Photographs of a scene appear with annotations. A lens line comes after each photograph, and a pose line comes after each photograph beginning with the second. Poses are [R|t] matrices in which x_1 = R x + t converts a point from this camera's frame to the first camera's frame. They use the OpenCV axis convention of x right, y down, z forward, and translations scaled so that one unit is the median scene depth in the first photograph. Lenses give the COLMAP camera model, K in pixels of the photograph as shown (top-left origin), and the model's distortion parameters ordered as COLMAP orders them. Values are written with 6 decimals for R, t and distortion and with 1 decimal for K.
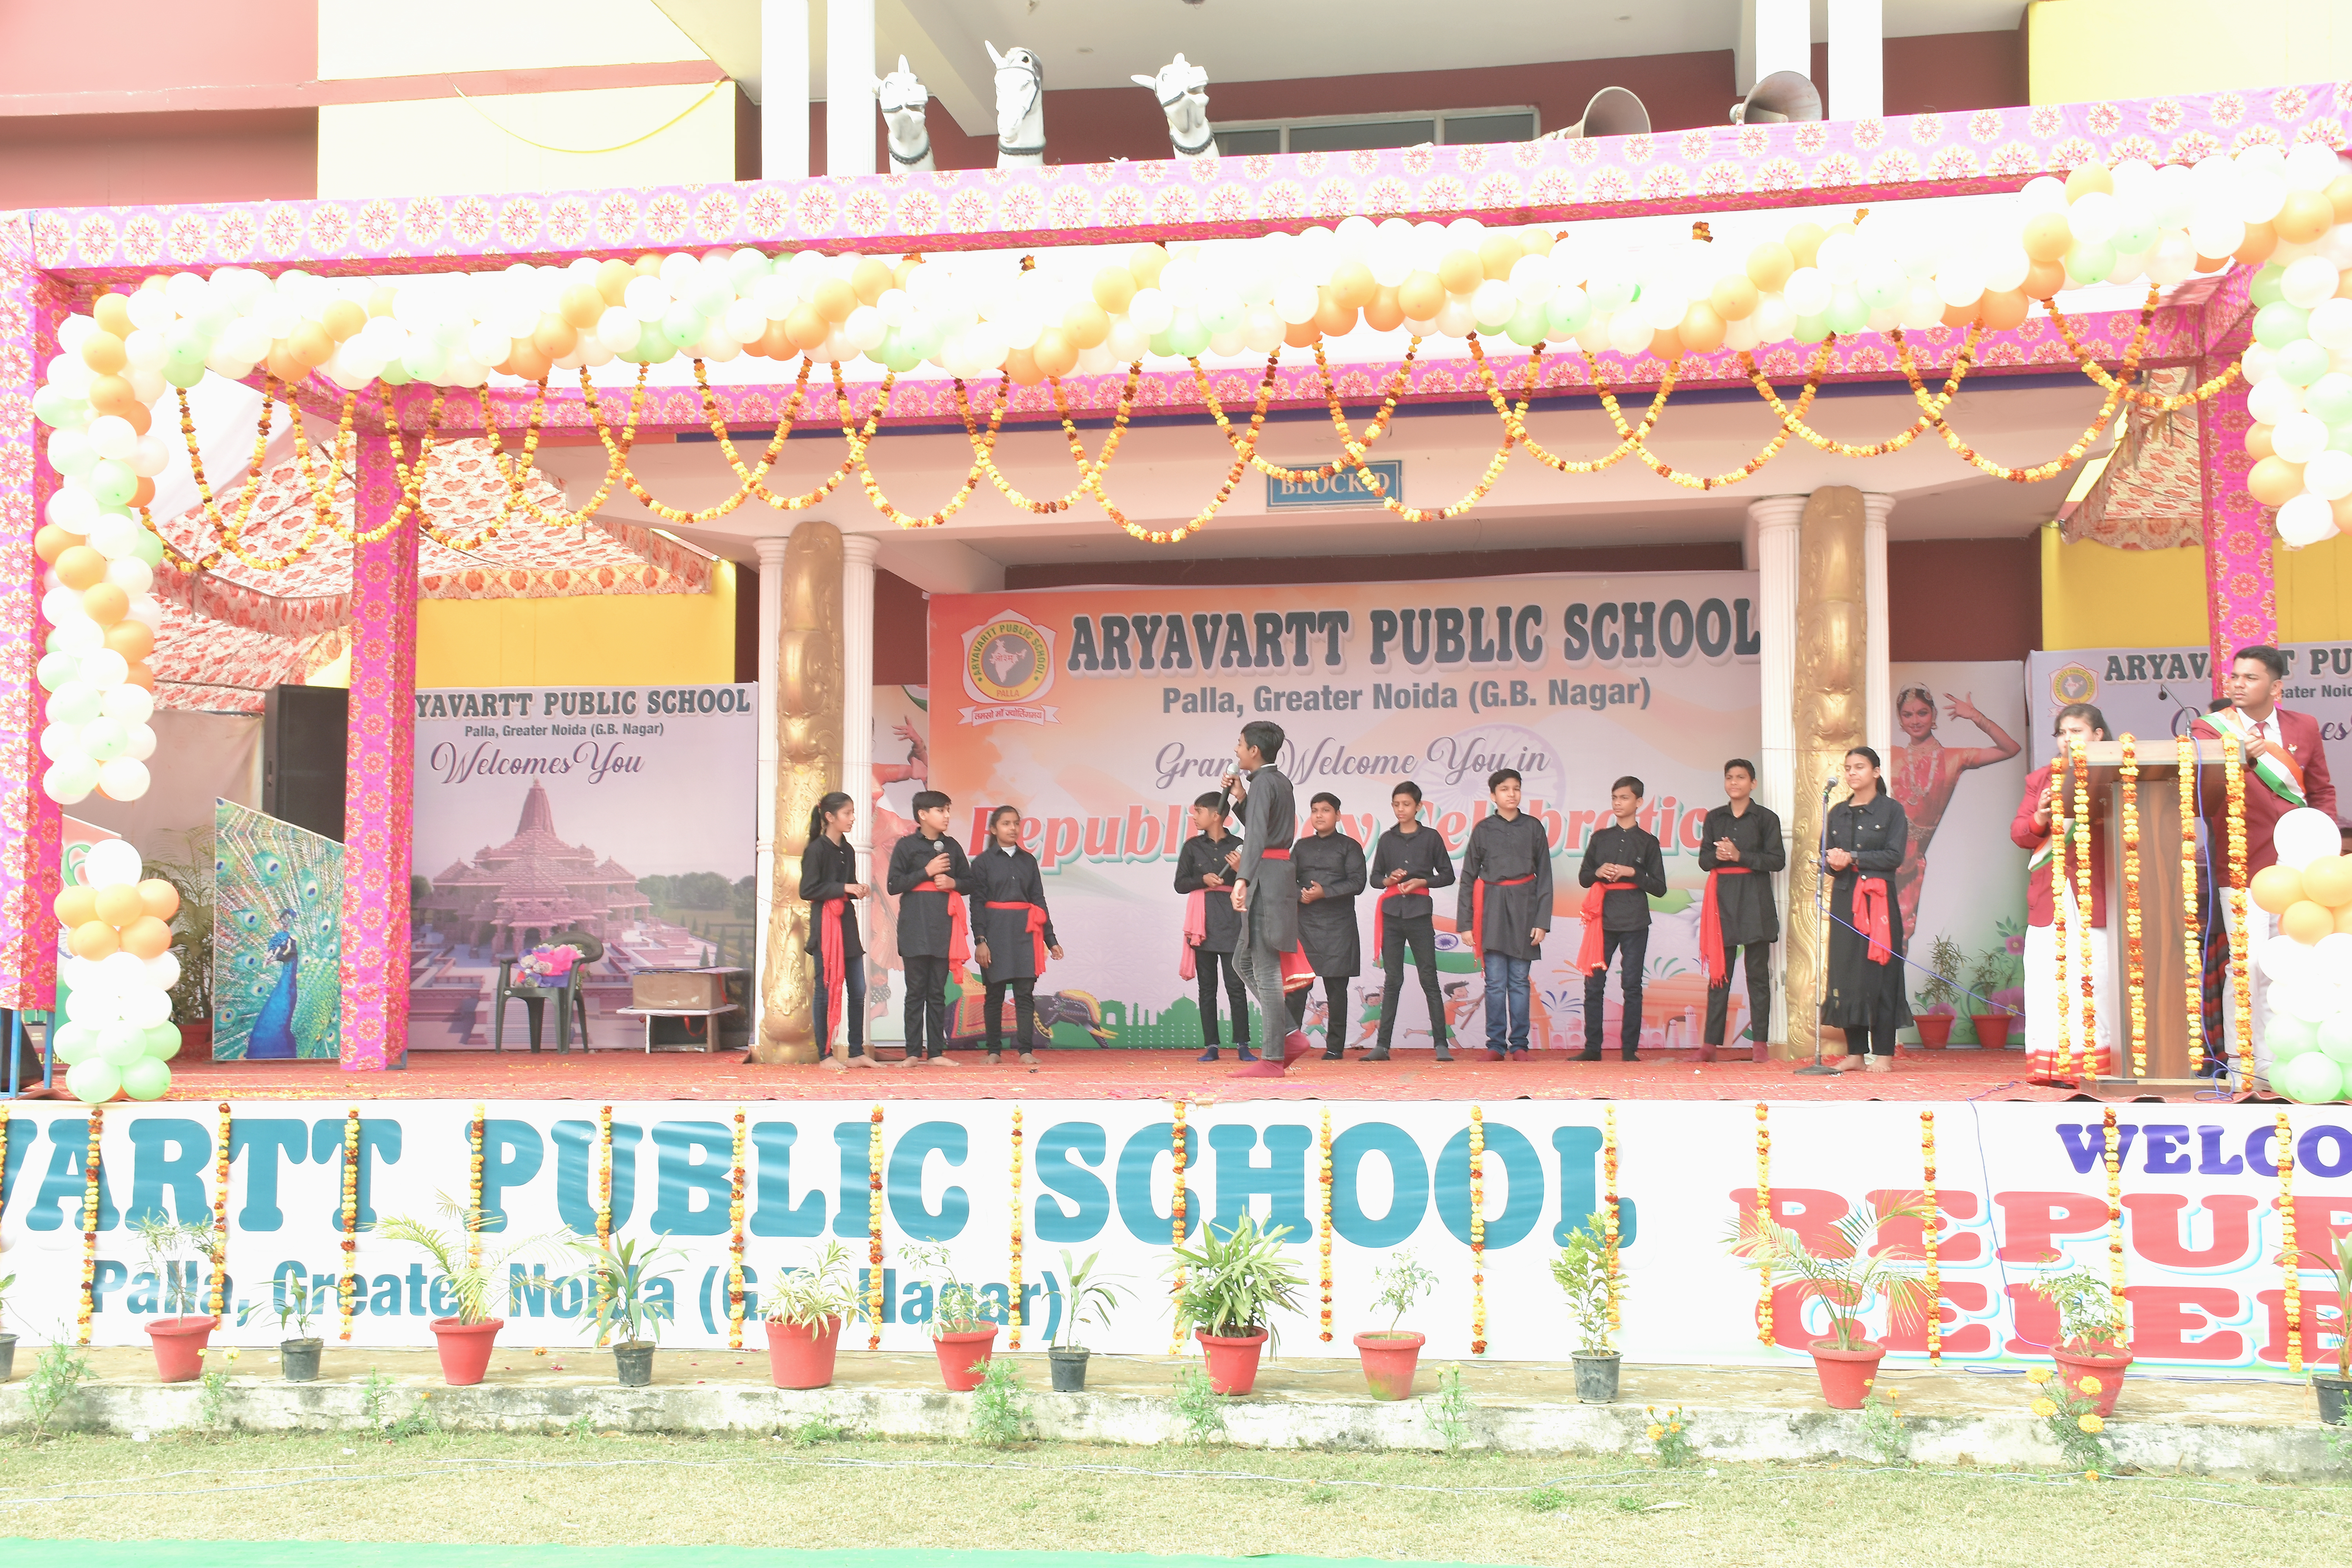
lens RADIAL K [[2754.9, 0, 1176.0], [0, 2754.9, 784.0], [0, 0, 1]] dist [0.076778, -0.009206]
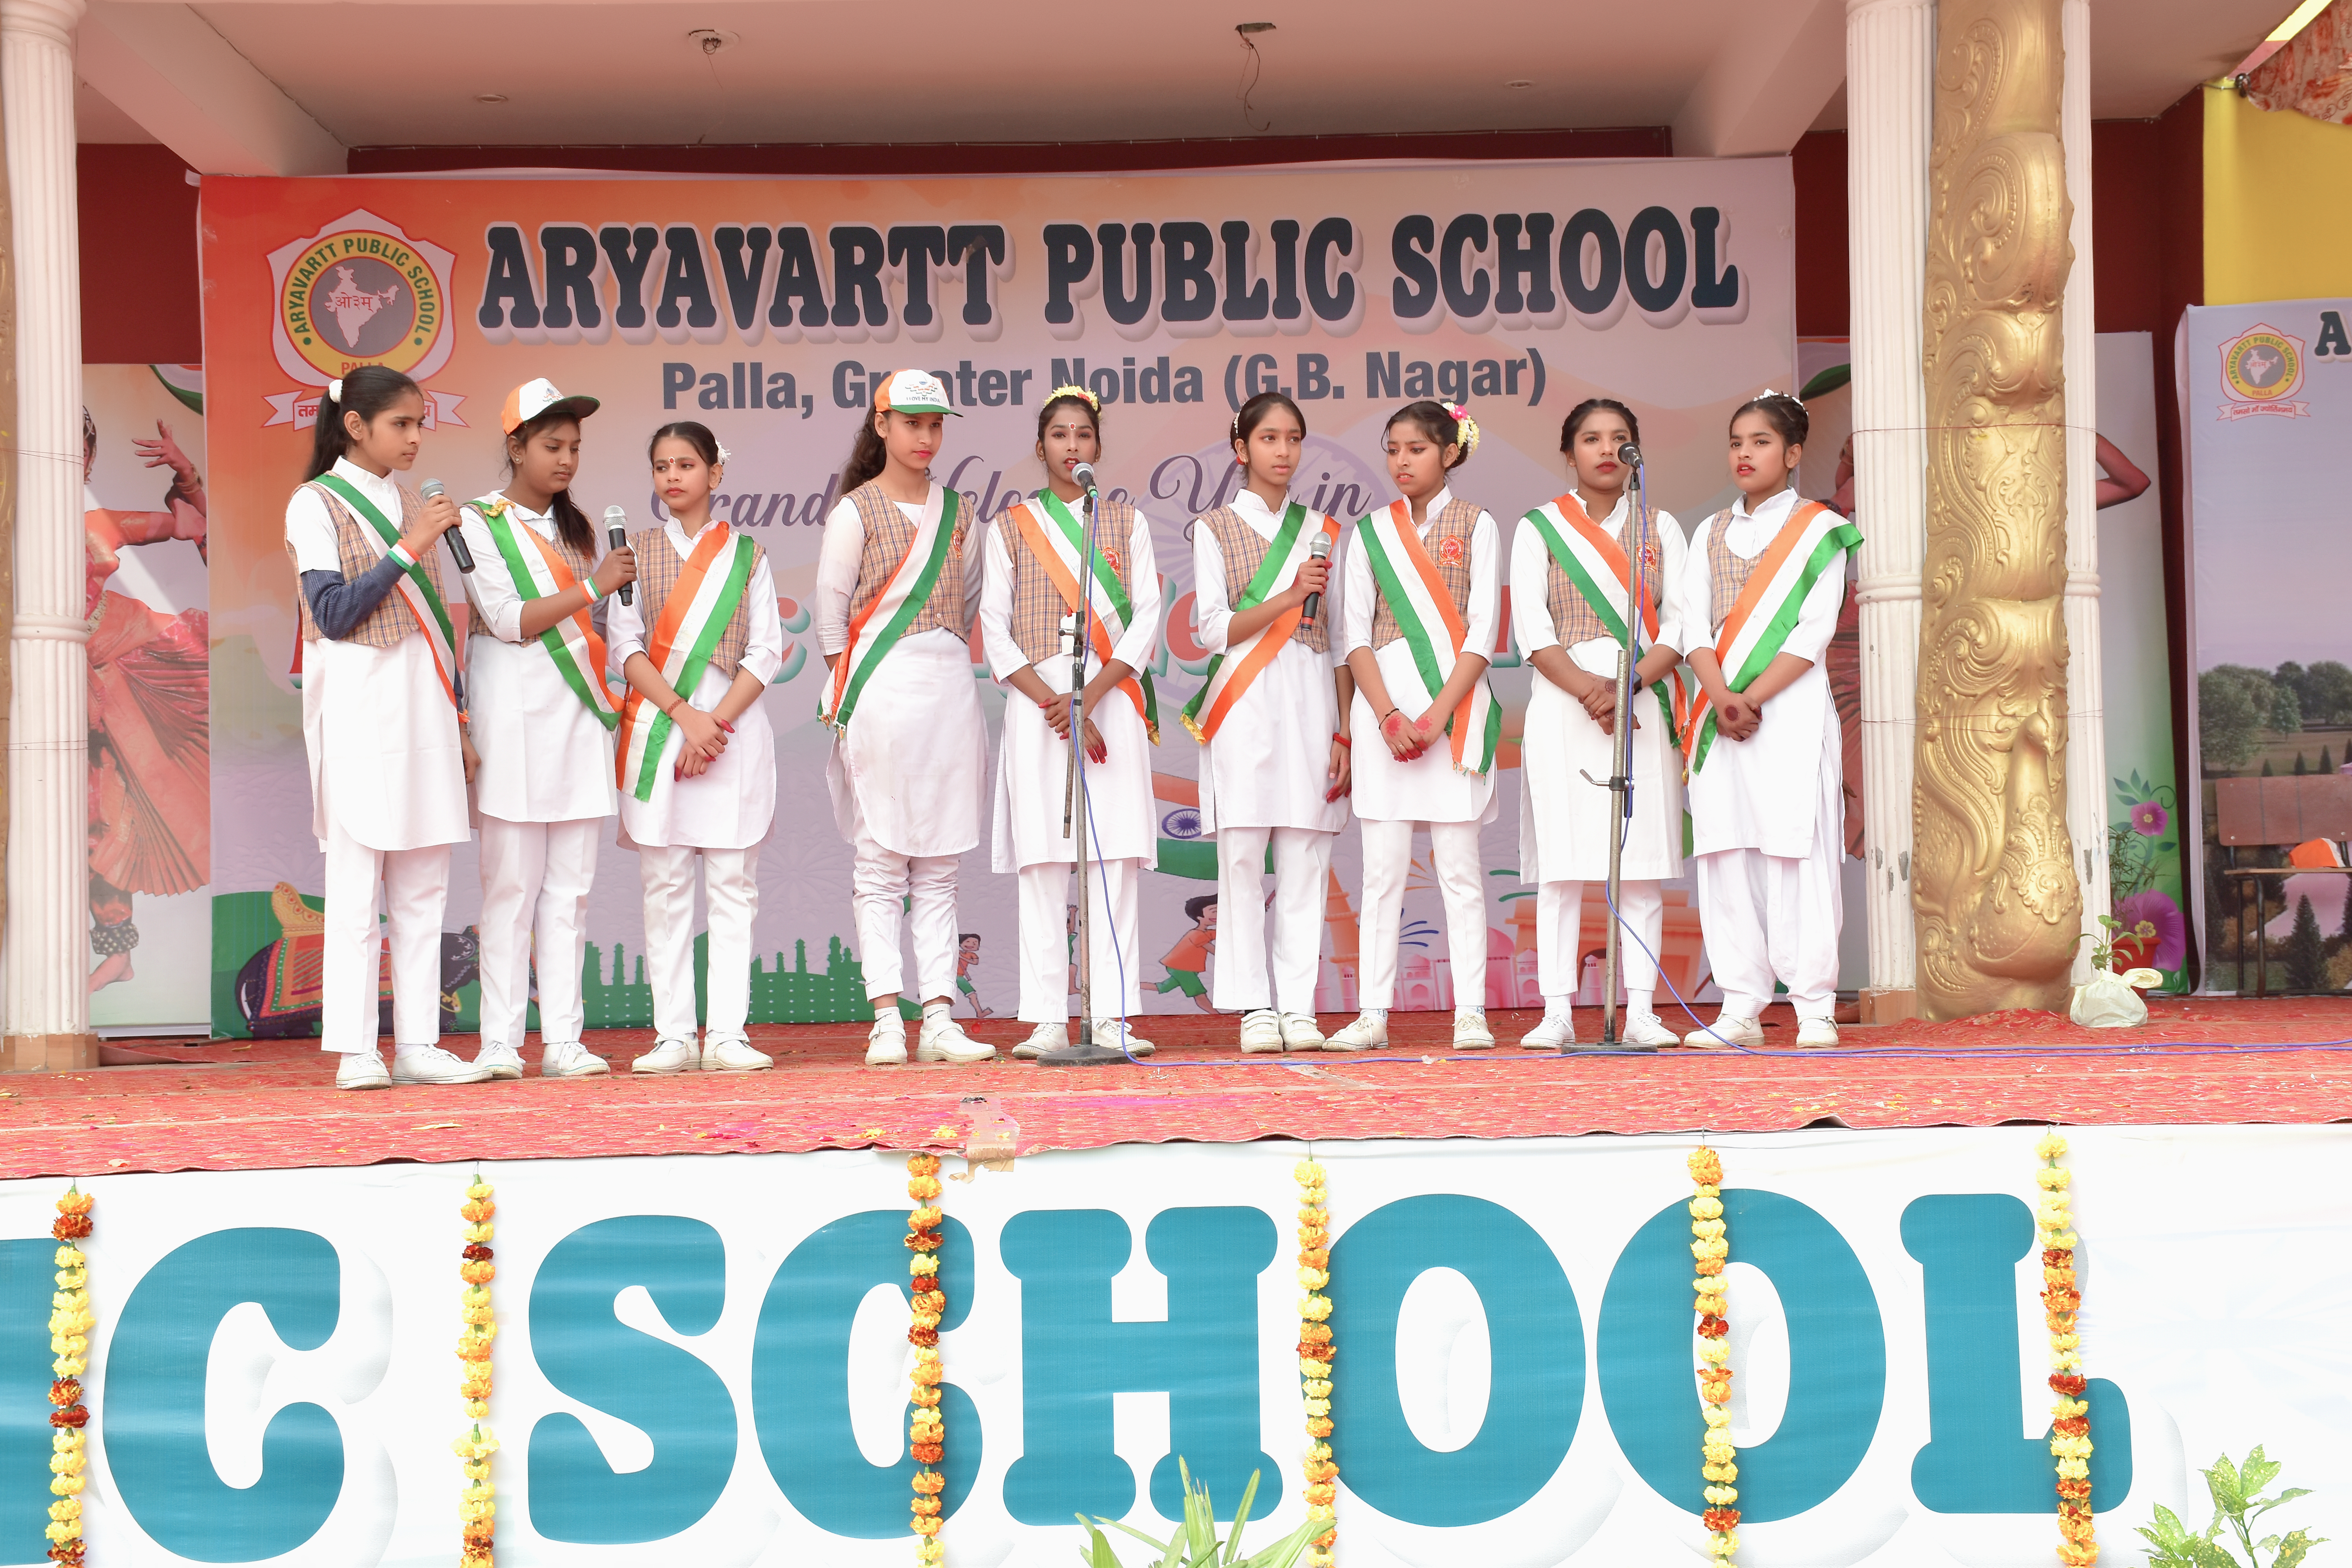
lens RADIAL K [[3474.9, 0, 1176.0], [0, 3474.9, 784.0], [0, 0, 1]] dist [0.178480, 0.182868]
pose [[0.983897, -0.007934, 0.178558, -0.029463], [0.003264, 0.999645, 0.026435, 0.030828], [-0.178705, -0.025427, 0.983574, 0.311843]]
